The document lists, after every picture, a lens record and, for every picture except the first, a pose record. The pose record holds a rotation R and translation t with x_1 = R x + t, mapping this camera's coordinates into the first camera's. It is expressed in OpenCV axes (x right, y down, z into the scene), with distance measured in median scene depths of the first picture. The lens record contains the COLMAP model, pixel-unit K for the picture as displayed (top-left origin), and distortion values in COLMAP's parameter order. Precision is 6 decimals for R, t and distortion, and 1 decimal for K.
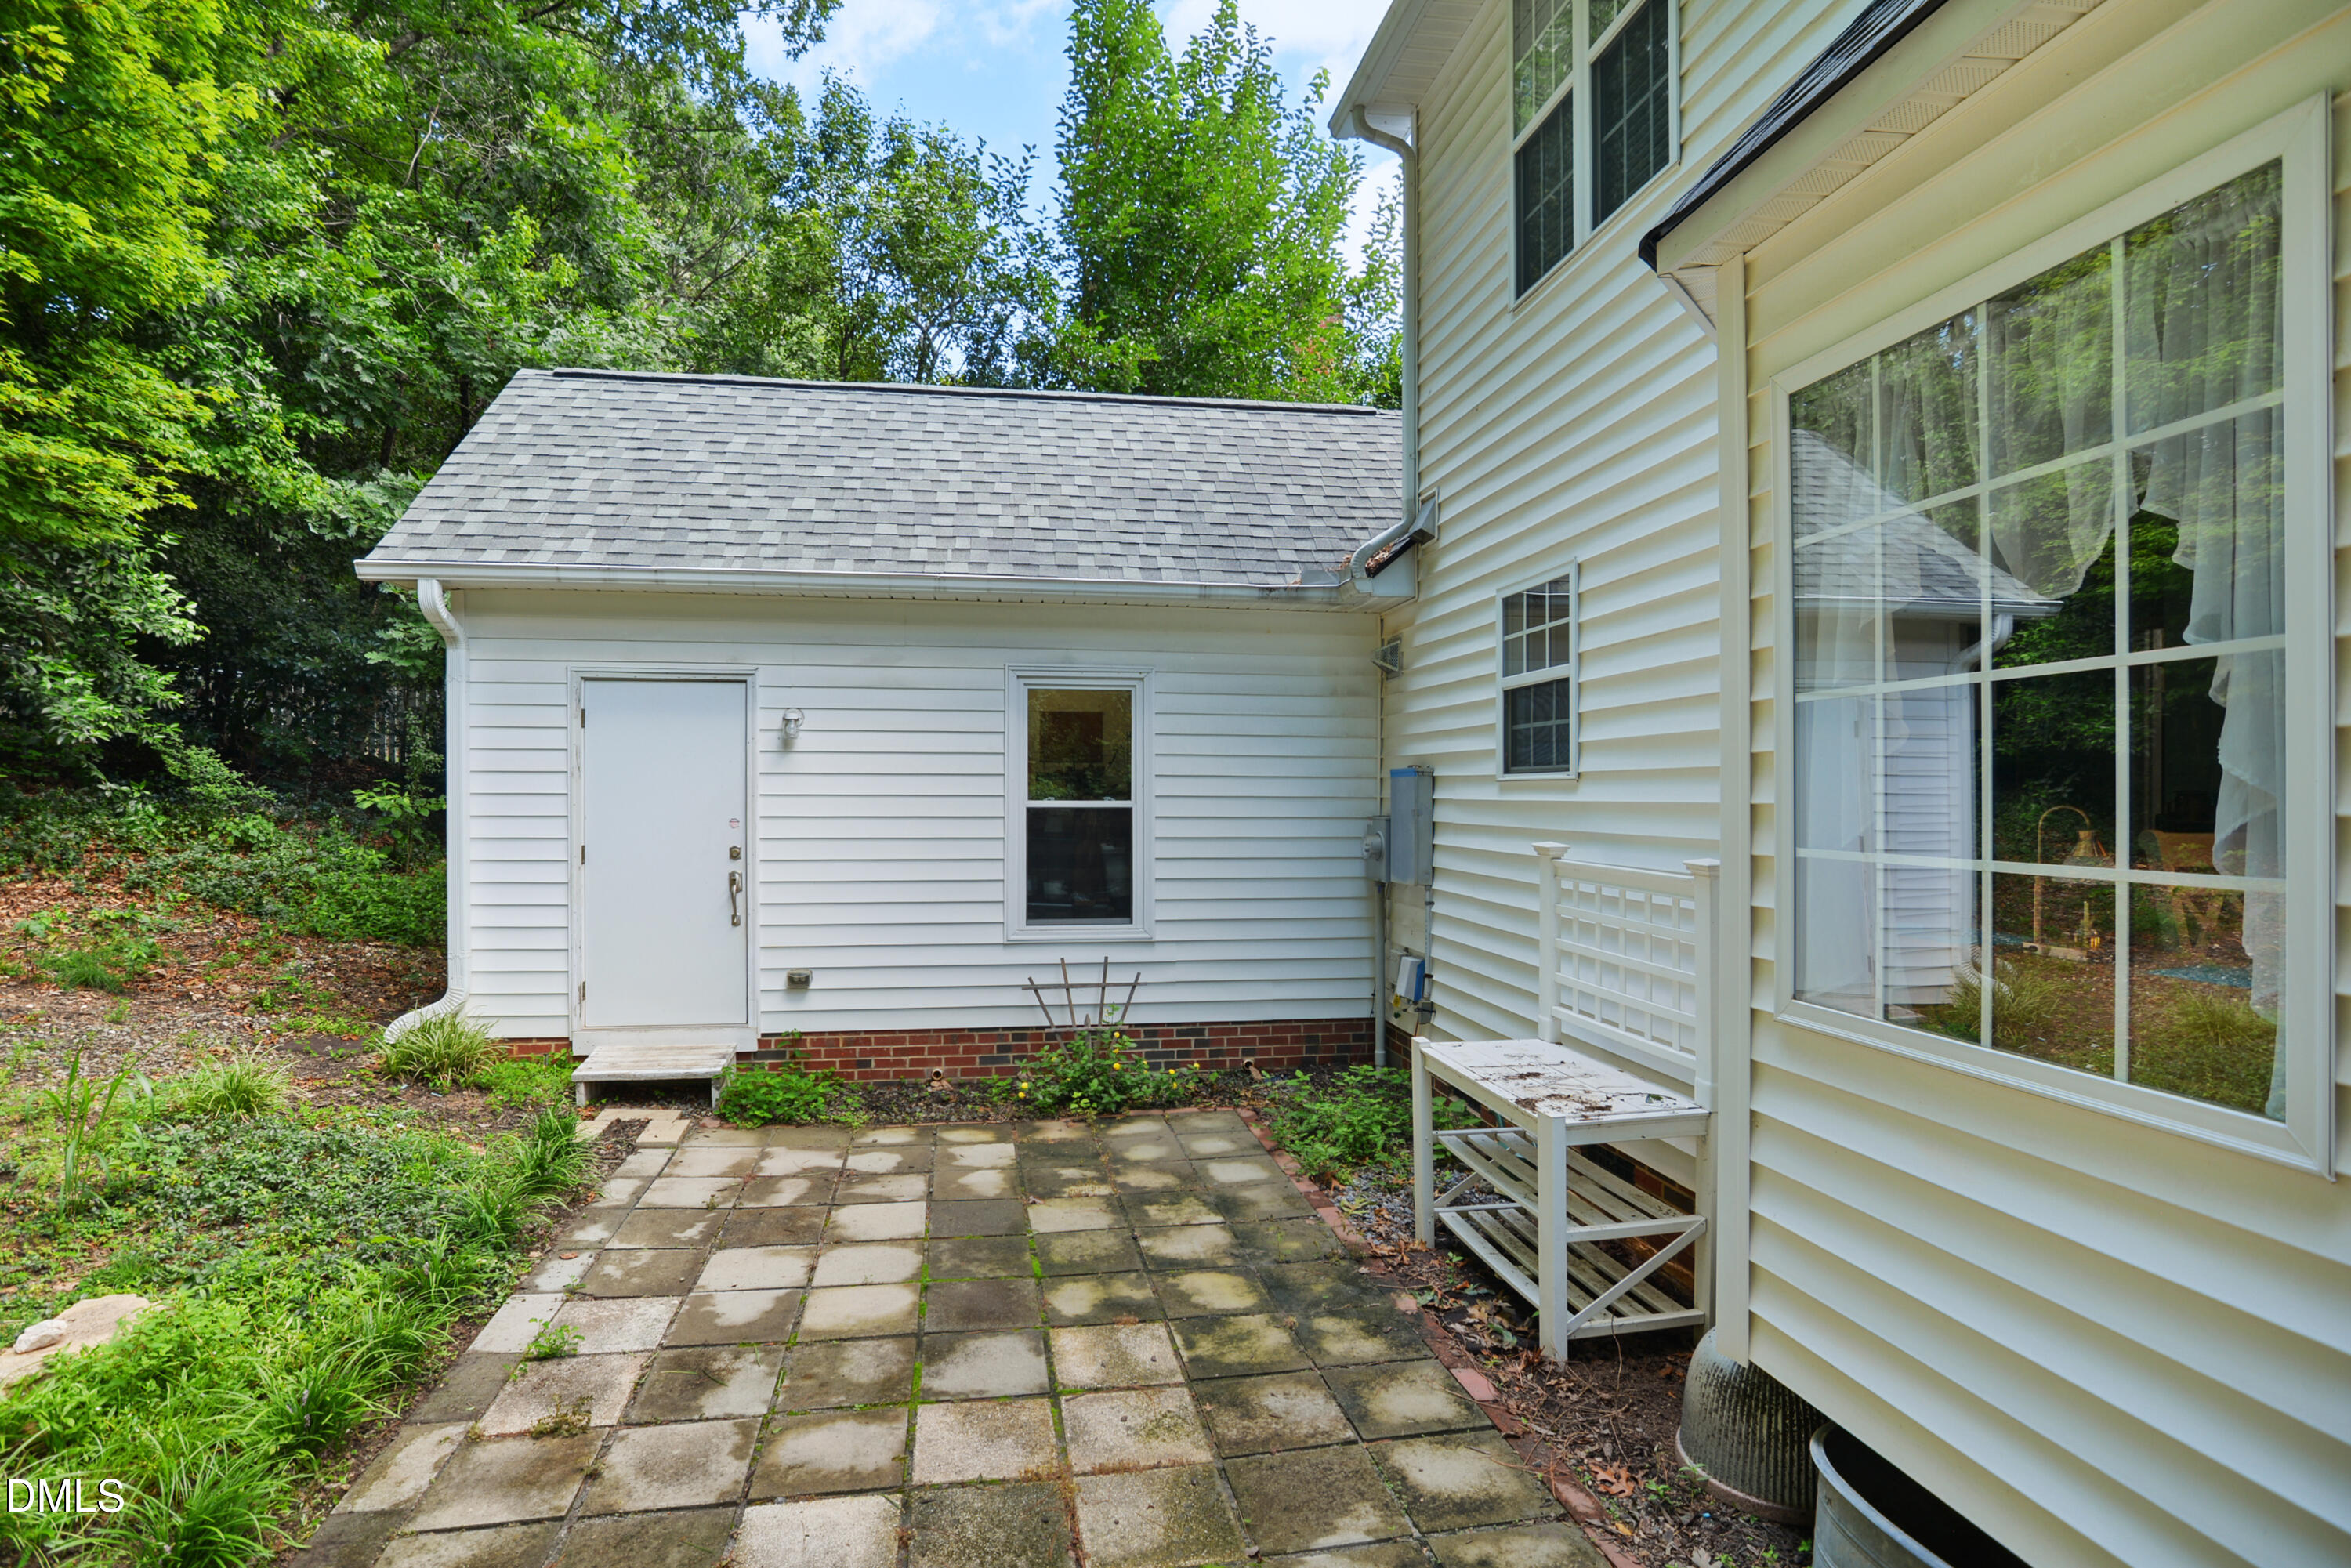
lens RADIAL K [[1177.8, 0, 1160.4], [0, 1177.8, 780.1], [0, 0, 1]] dist [-0.034287, 0.010200]
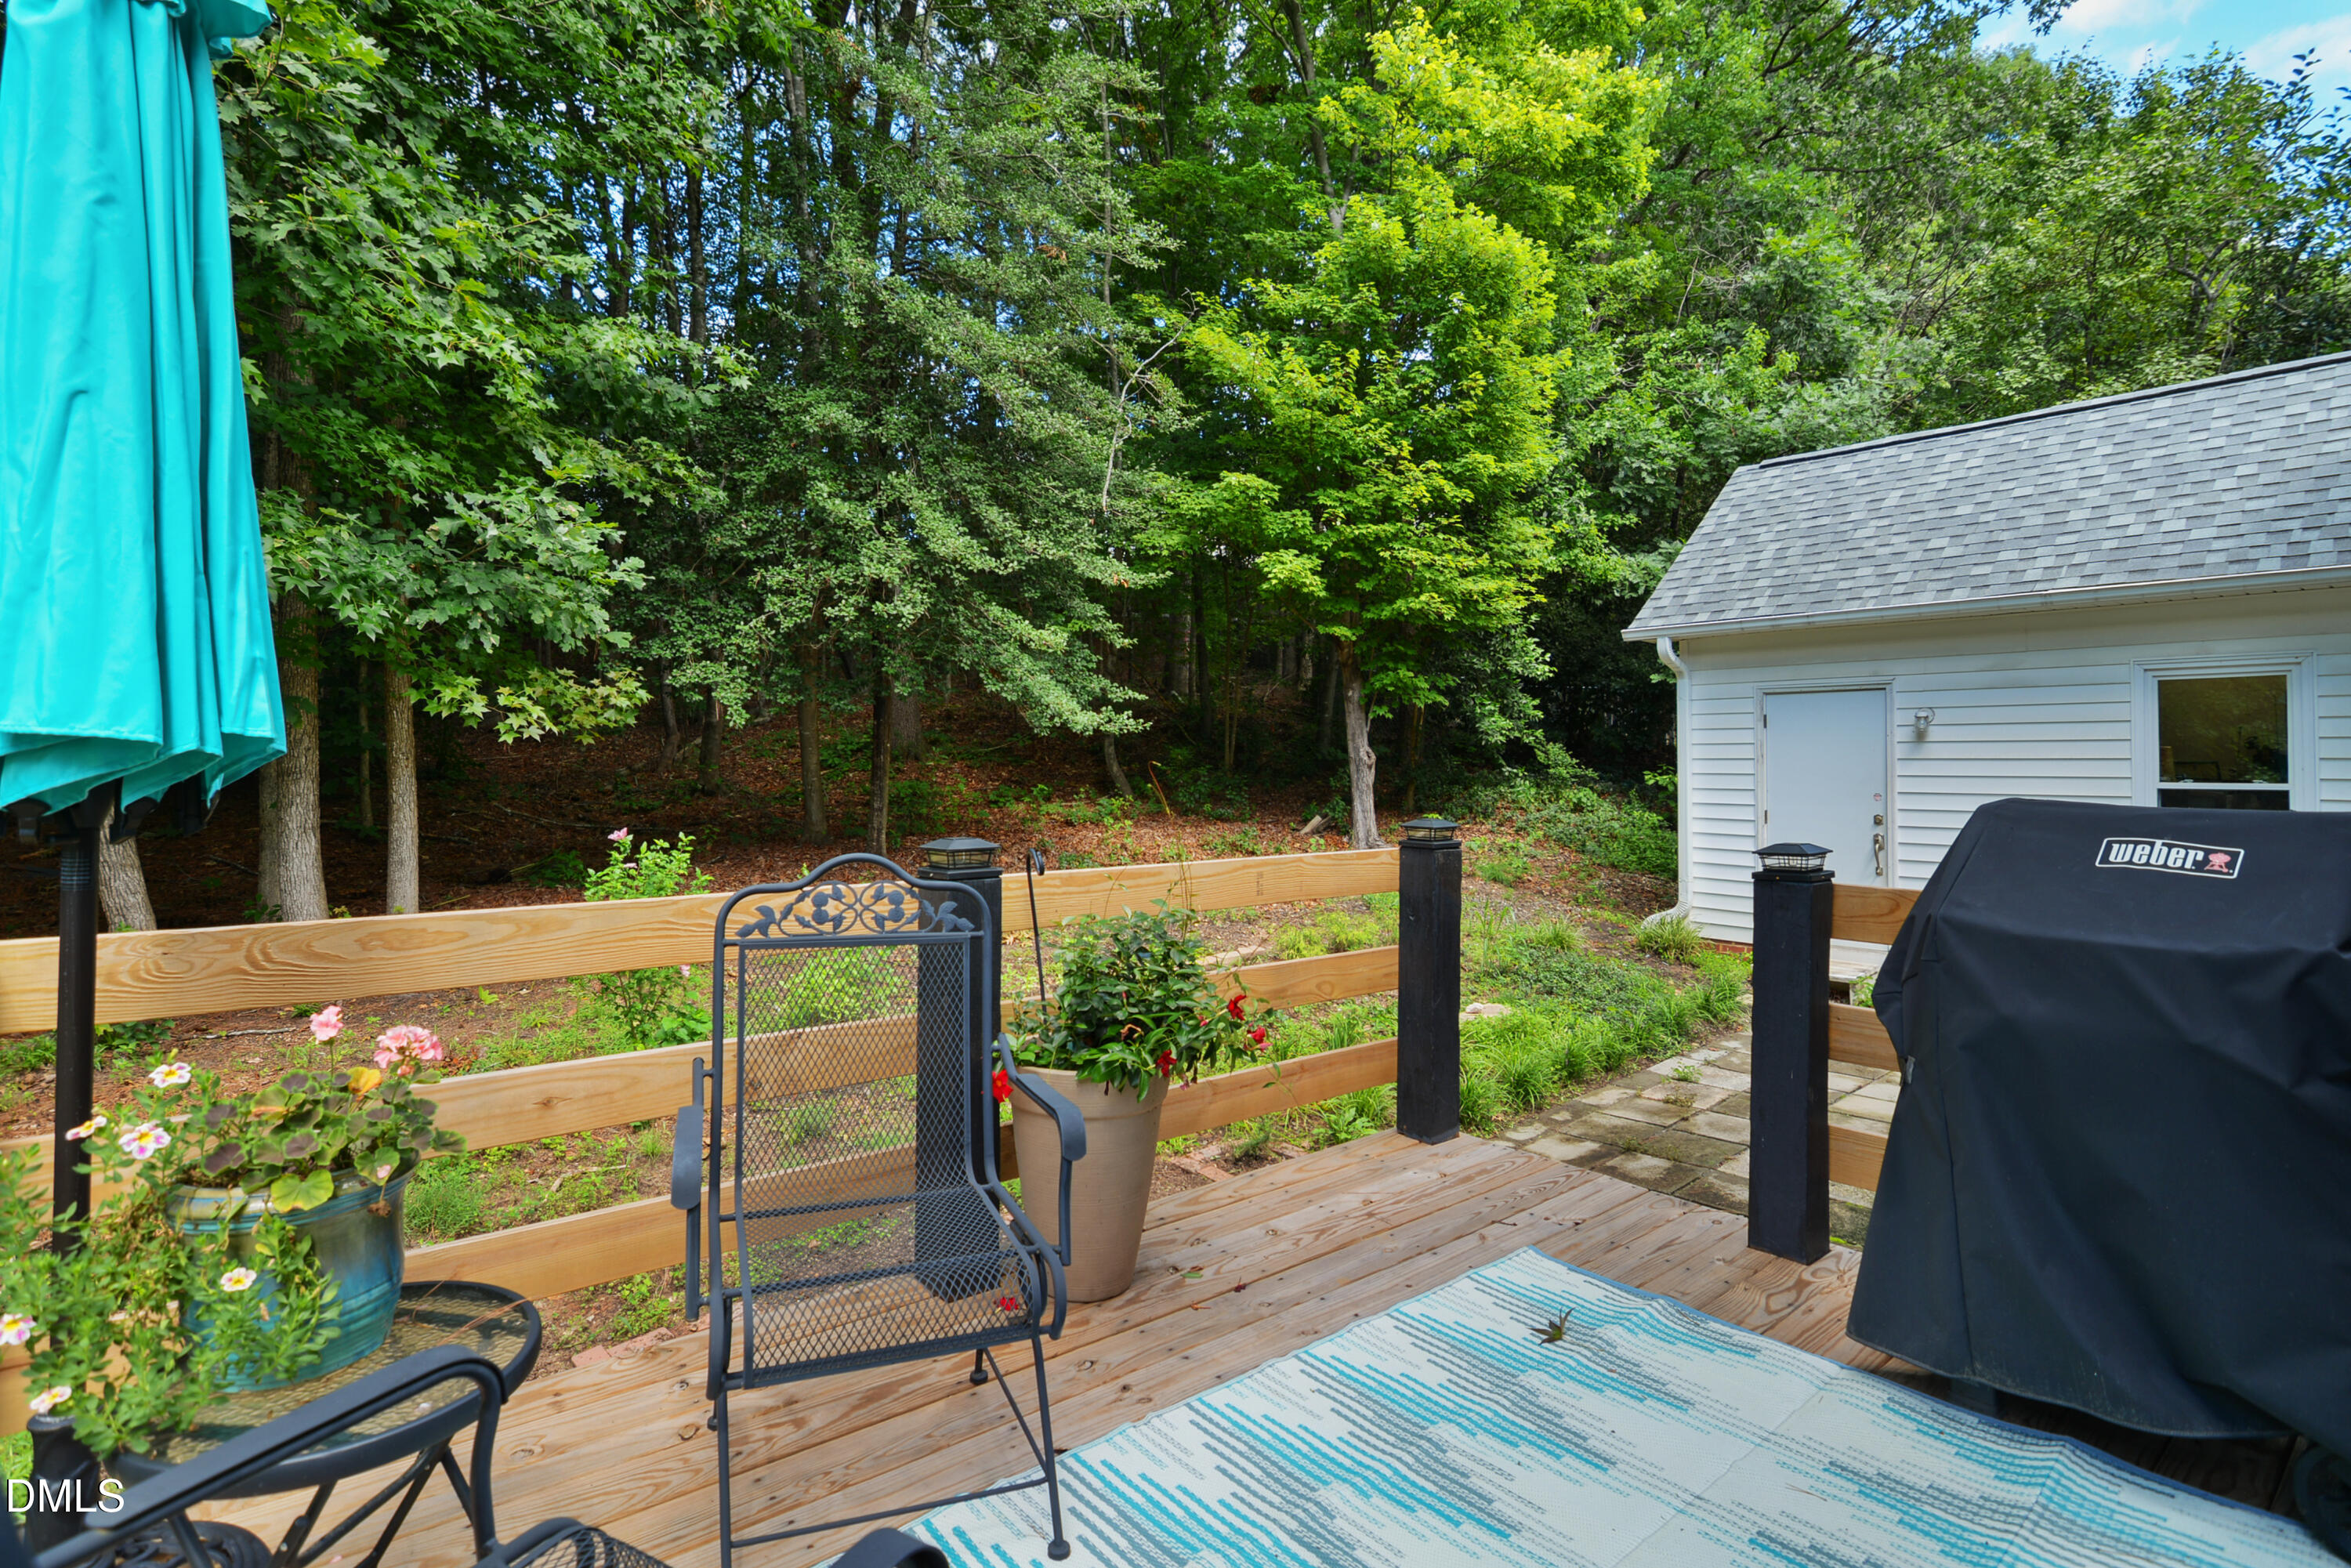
lens RADIAL K [[1177.8, 0, 1160.4], [0, 1177.8, 780.1], [0, 0, 1]] dist [-0.034287, 0.010200]
pose [[0.511290, 0.009710, -0.859353, 0.316009], [0.002092, 0.999919, 0.012543, -0.000405], [0.859406, -0.008211, 0.511229, -0.325030]]
